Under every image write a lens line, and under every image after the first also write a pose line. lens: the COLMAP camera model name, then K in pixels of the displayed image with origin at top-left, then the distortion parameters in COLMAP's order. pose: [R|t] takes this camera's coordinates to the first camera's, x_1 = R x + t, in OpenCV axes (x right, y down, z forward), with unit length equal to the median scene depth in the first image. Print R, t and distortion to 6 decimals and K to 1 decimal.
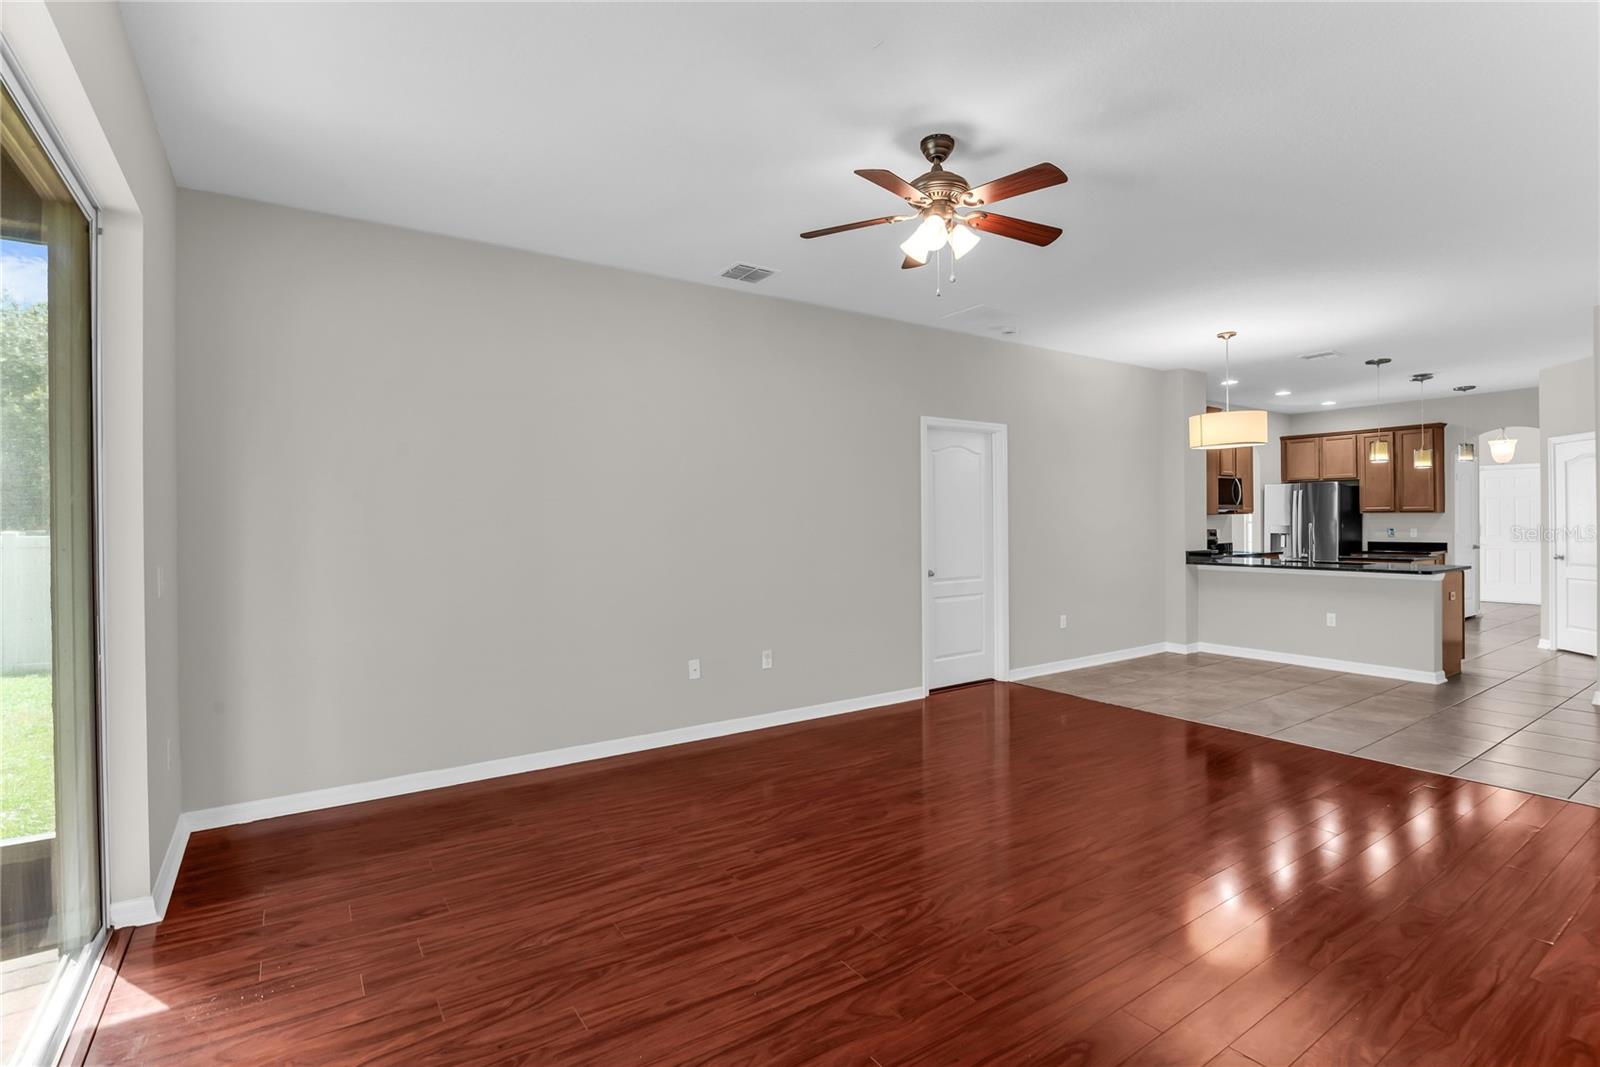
lens RADIAL K [[756.3, 0, 816.2], [0, 756.3, 521.0], [0, 0, 1]] dist [-0.023906, -0.000494]
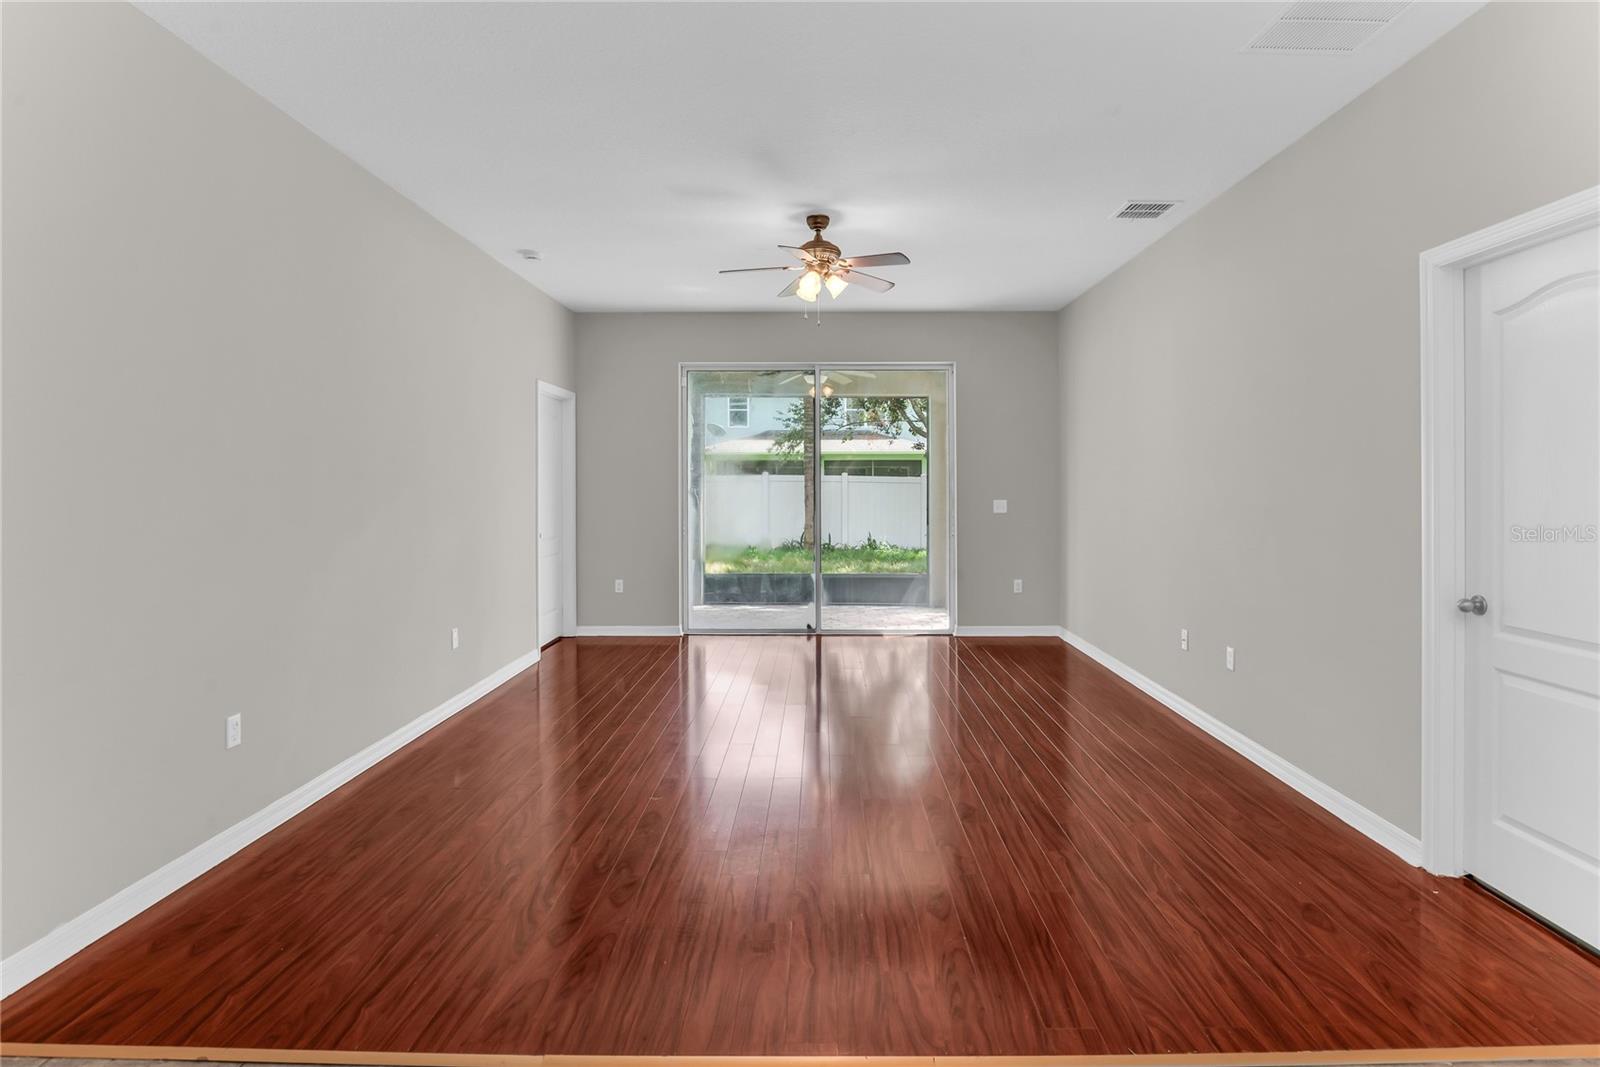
lens RADIAL K [[818.7, 0, 816.2], [0, 818.7, 469.0], [0, 0, 1]] dist [-0.023193, -0.000662]
pose [[-0.571529, -0.005731, -0.820562, 0.539596], [0.004821, 0.999935, -0.010342, -0.002886], [0.820568, -0.009867, -0.571464, 0.703221]]
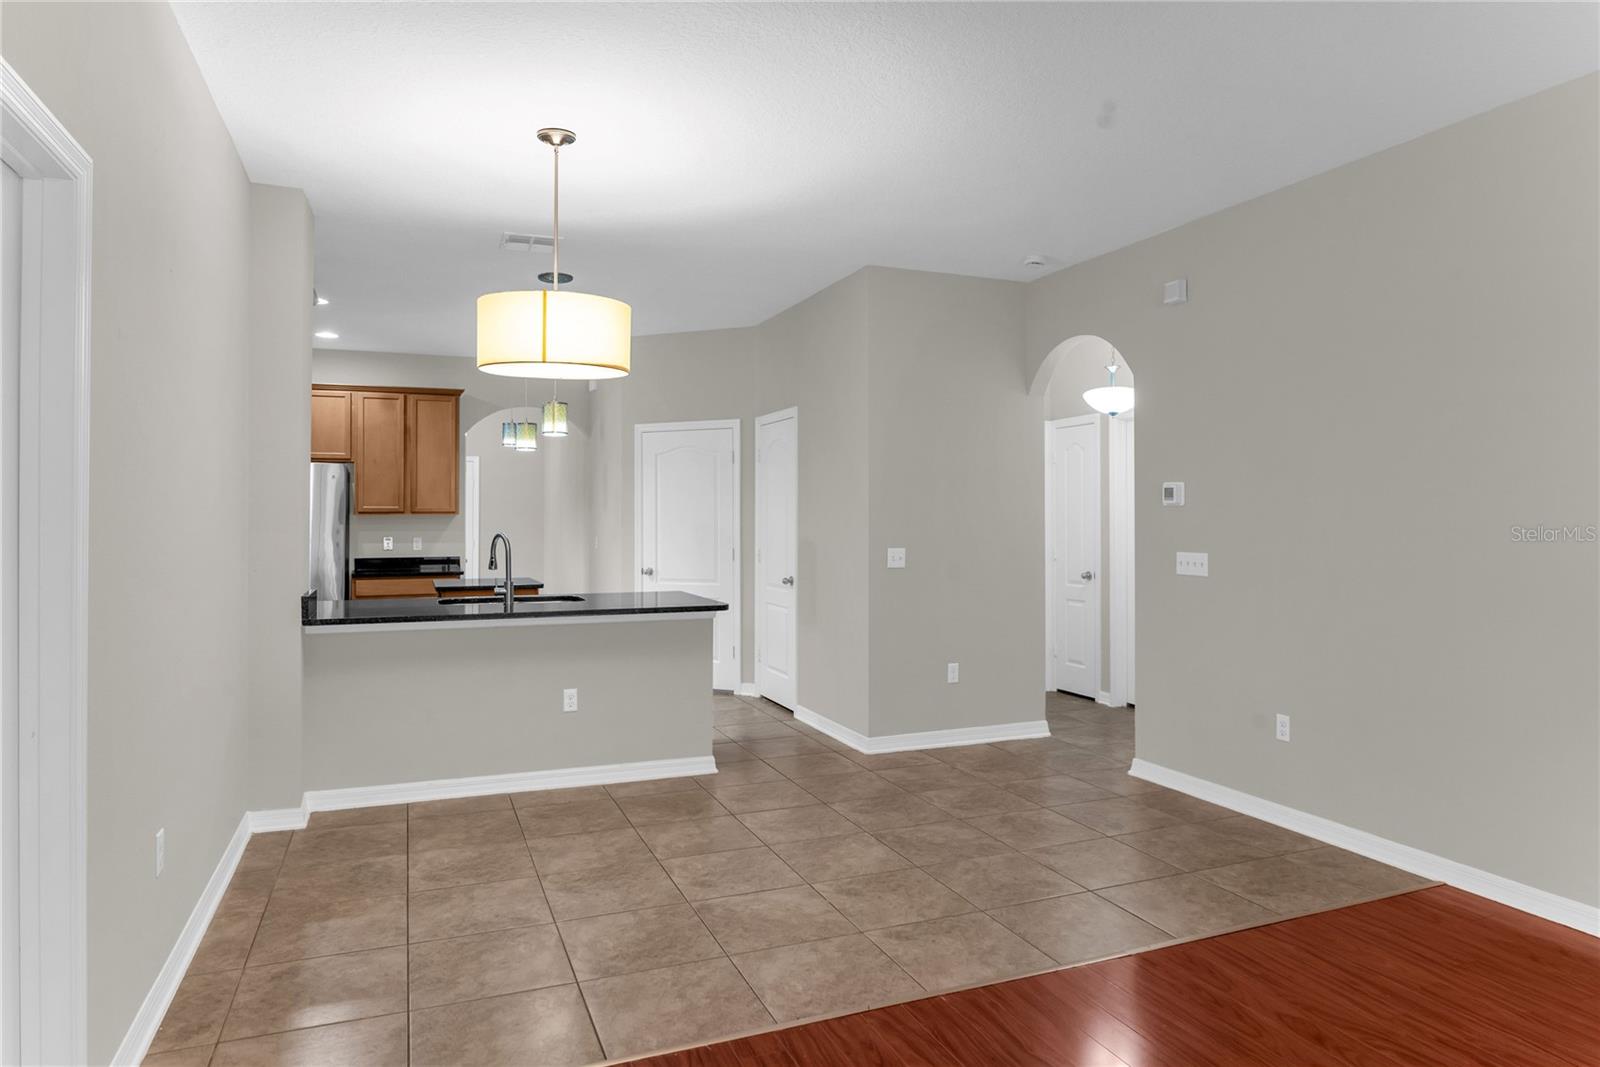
lens RADIAL K [[980.3, 0, 811.0], [0, 980.3, 501.5], [0, 0, 1]] dist [-0.029033, 0.003407]
pose [[0.212452, 0.023670, 0.976885, -0.009492], [-0.000439, 0.999709, -0.024128, -0.002308], [-0.977171, 0.004698, 0.212400, 0.543475]]
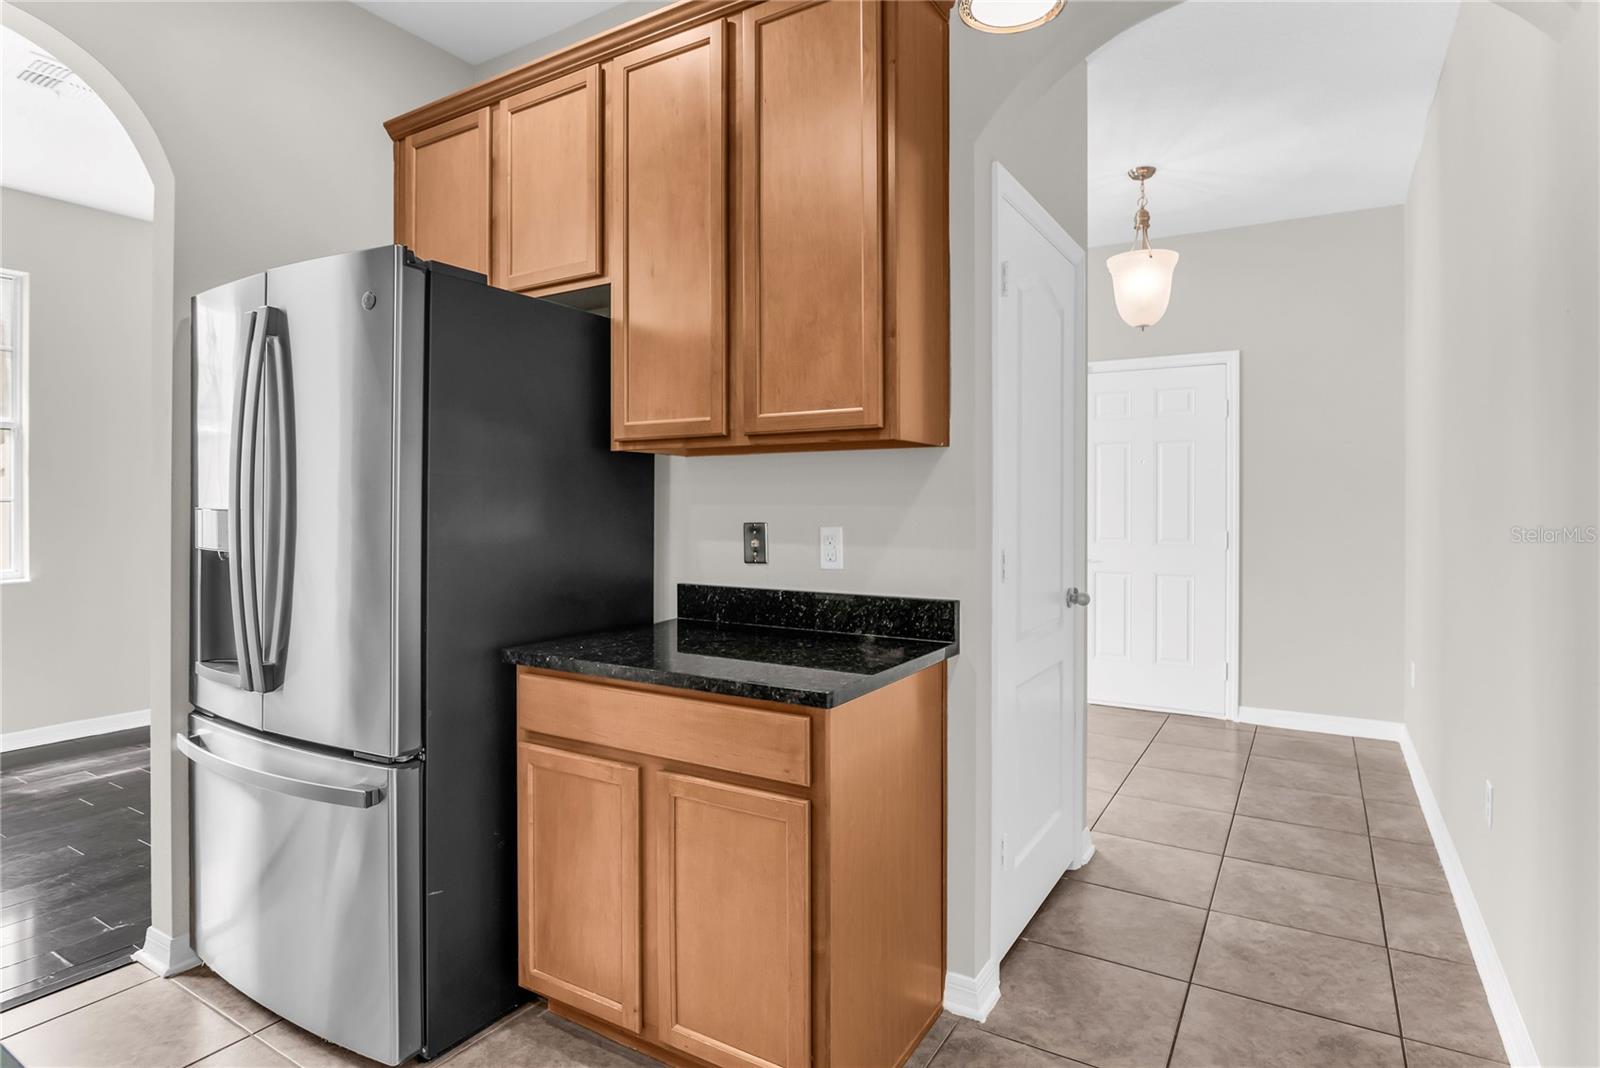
lens RADIAL K [[868.0, 0, 772.0], [0, 868.0, 494.3], [0, 0, 1]] dist [-0.004841, -0.000140]
pose [[0.922034, 0.013475, 0.386873, 0.839828], [-0.010668, 0.999899, -0.009400, 0.004024], [-0.386961, 0.004540, 0.922085, 0.948563]]
